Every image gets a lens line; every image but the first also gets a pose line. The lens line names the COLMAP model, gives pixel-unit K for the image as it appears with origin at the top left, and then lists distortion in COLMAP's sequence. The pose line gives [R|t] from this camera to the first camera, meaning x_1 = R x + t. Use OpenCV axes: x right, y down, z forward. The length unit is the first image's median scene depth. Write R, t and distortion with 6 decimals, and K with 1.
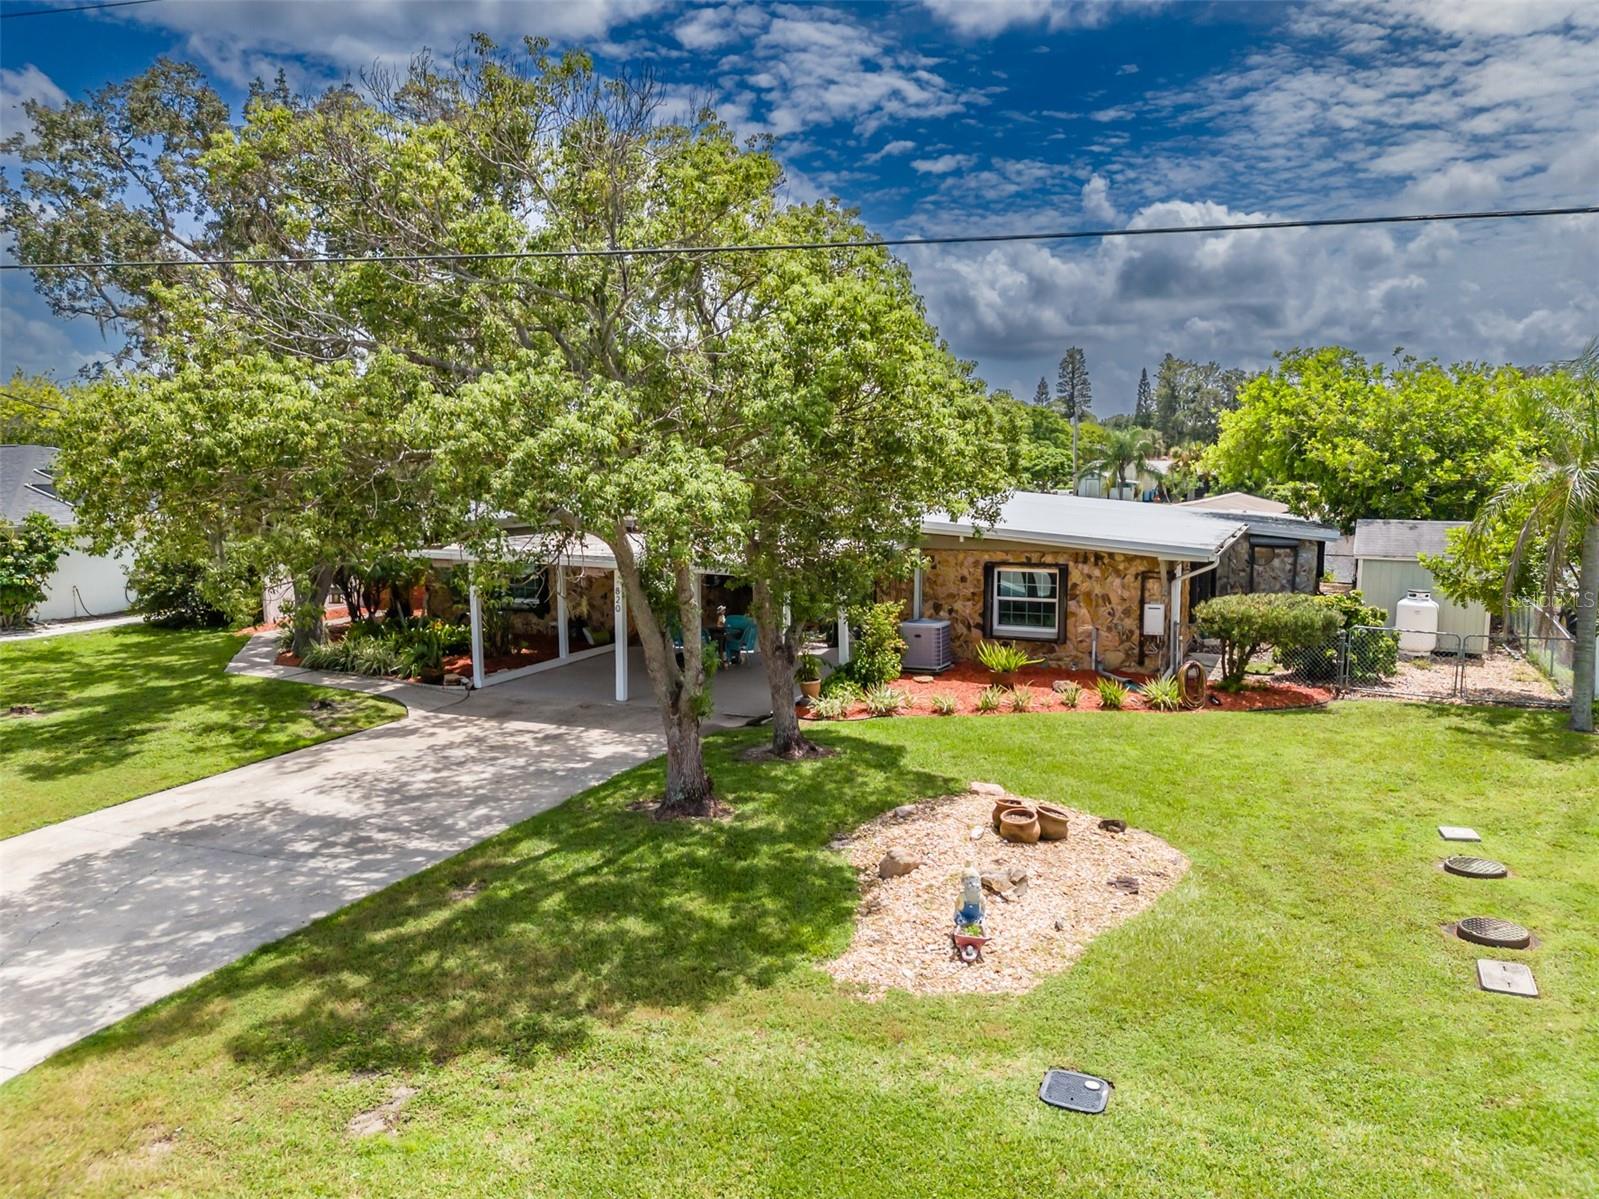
lens RADIAL K [[1167.4, 0, 809.5], [0, 1167.4, 602.9], [0, 0, 1]] dist [0.086704, -0.102698]
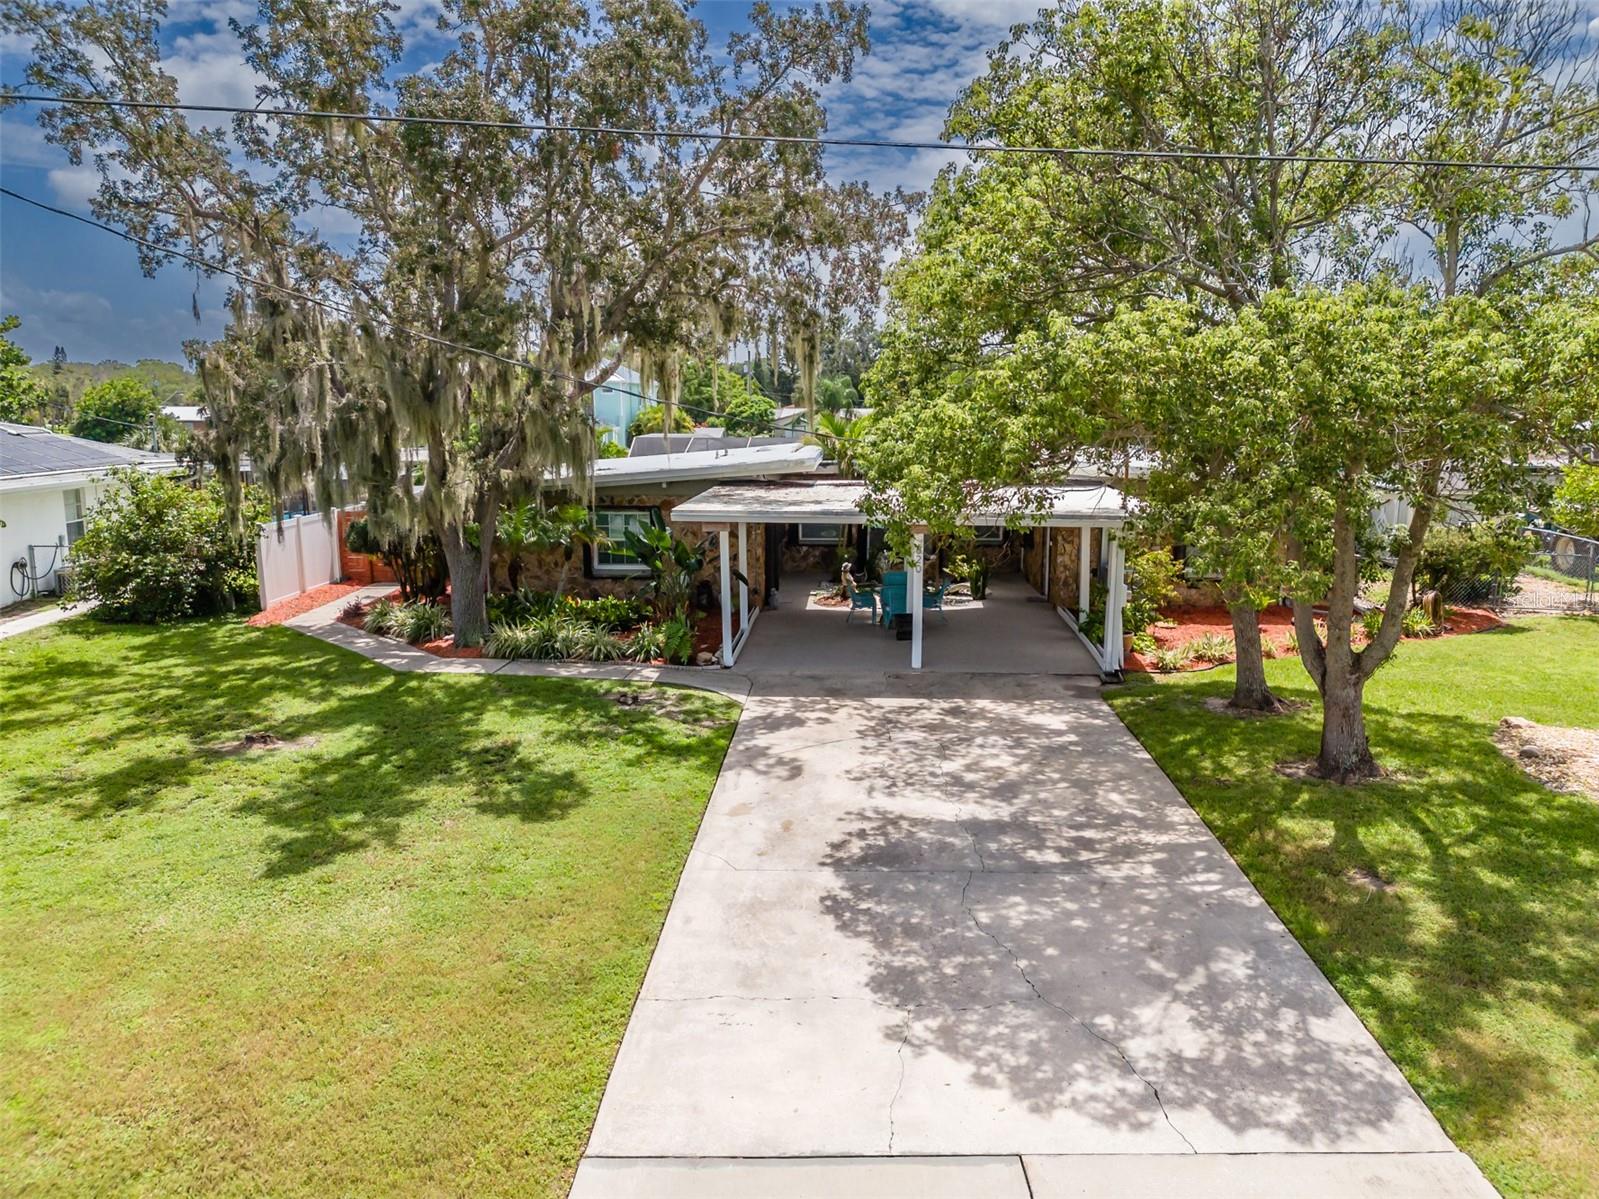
lens RADIAL K [[1167.4, 0, 809.5], [0, 1167.4, 602.9], [0, 0, 1]] dist [0.086704, -0.102698]
pose [[0.935198, -0.056168, 0.349643, -0.730956], [0.040814, 0.997857, 0.051133, -0.023633], [-0.351766, -0.033549, 0.935487, 0.223370]]
